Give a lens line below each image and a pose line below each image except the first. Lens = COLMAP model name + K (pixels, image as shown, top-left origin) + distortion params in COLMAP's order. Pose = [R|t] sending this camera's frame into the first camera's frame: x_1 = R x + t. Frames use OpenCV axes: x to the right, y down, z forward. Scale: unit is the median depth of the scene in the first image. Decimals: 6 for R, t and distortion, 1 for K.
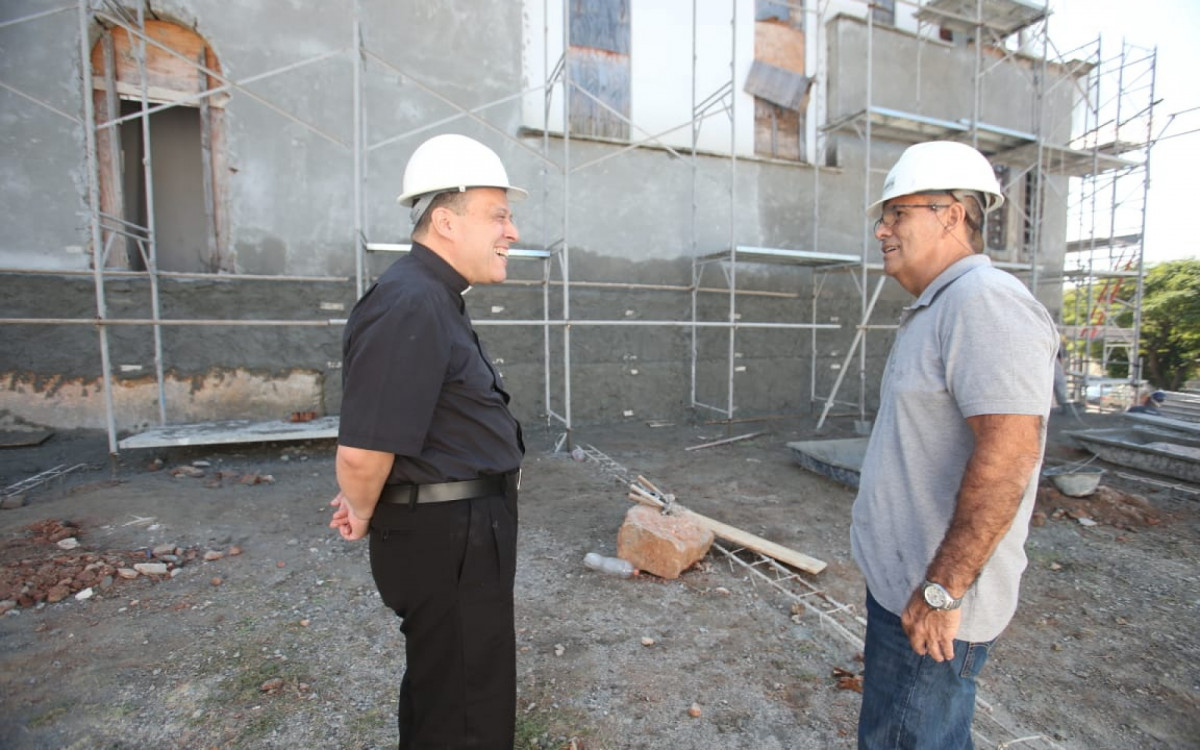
lens RADIAL K [[542.5, 0, 611.5], [0, 542.5, 371.6], [0, 0, 1]] dist [-0.076761, 0.031458]
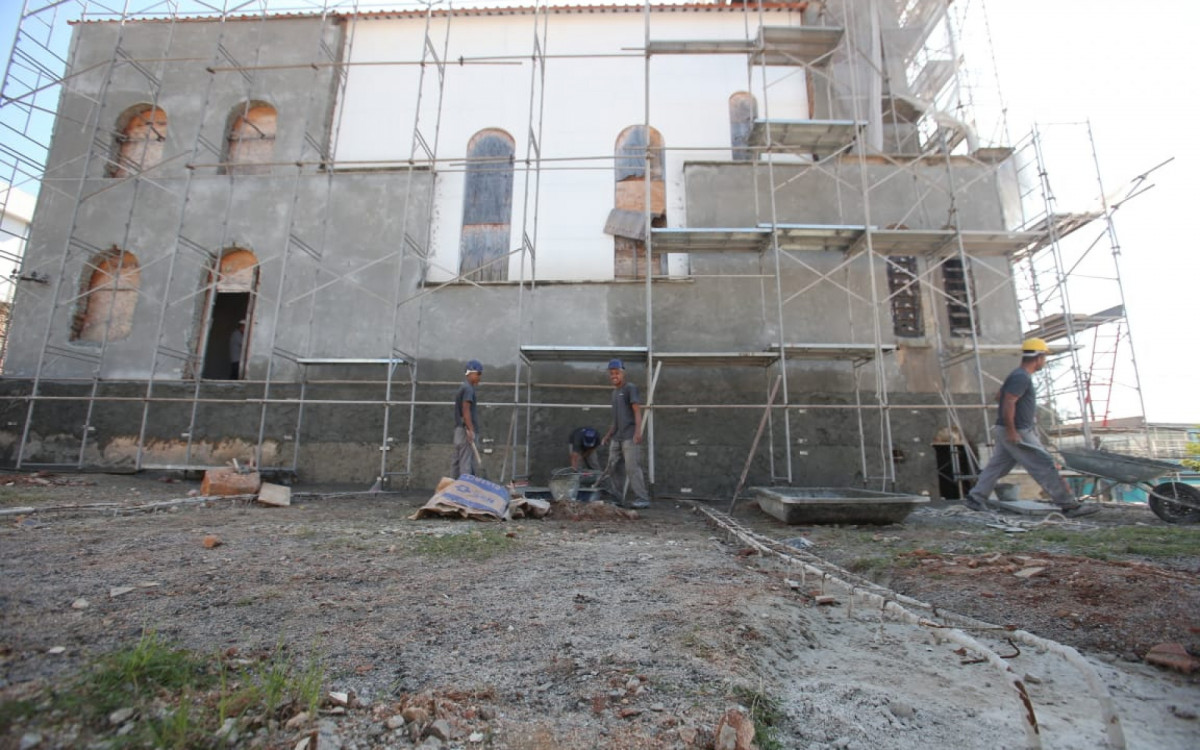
lens RADIAL K [[538.6, 0, 613.0], [0, 538.6, 370.1], [0, 0, 1]] dist [-0.060583, 0.019123]
pose [[0.930572, -0.061888, -0.360840, 0.789537], [-0.036234, 0.965201, -0.258987, 0.137368], [0.364311, 0.254080, 0.895947, -0.076027]]
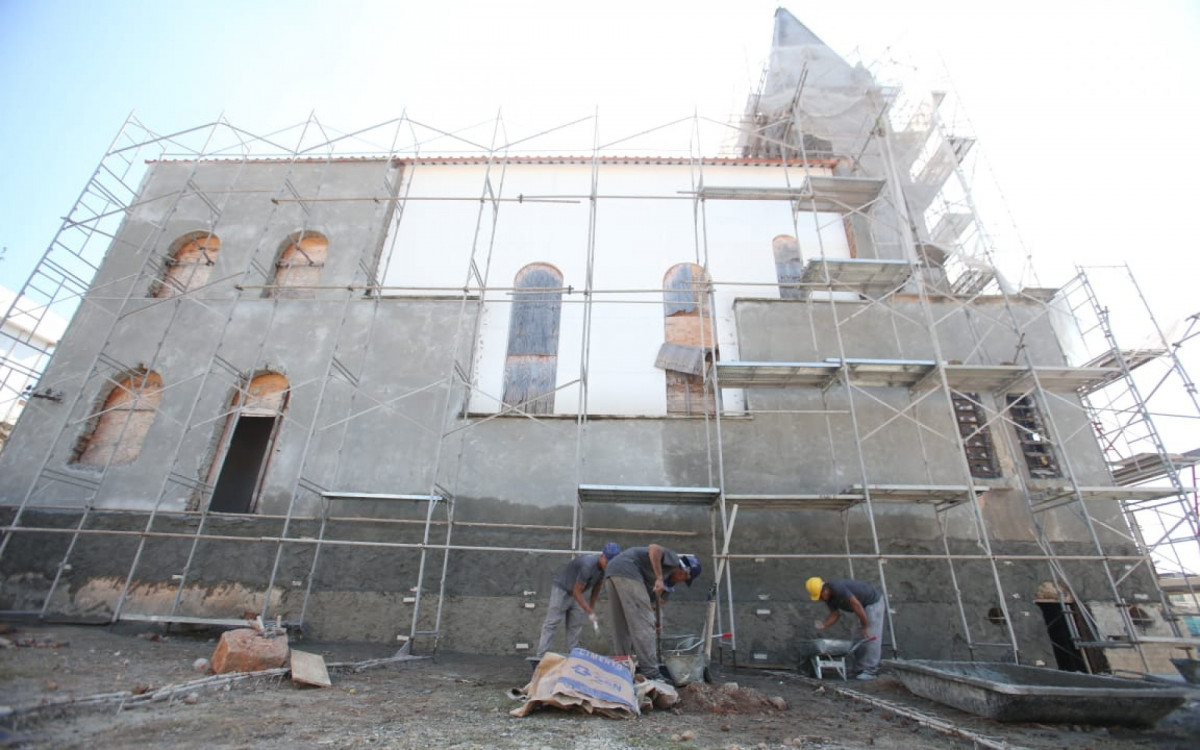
lens RADIAL K [[542.5, 0, 611.5], [0, 542.5, 371.6], [0, 0, 1]] dist [-0.076761, 0.031458]
pose [[0.934992, -0.133727, -0.328493, 0.624929], [-0.049864, 0.867431, -0.495052, 0.119534], [0.351147, 0.479250, 0.804373, -0.045671]]
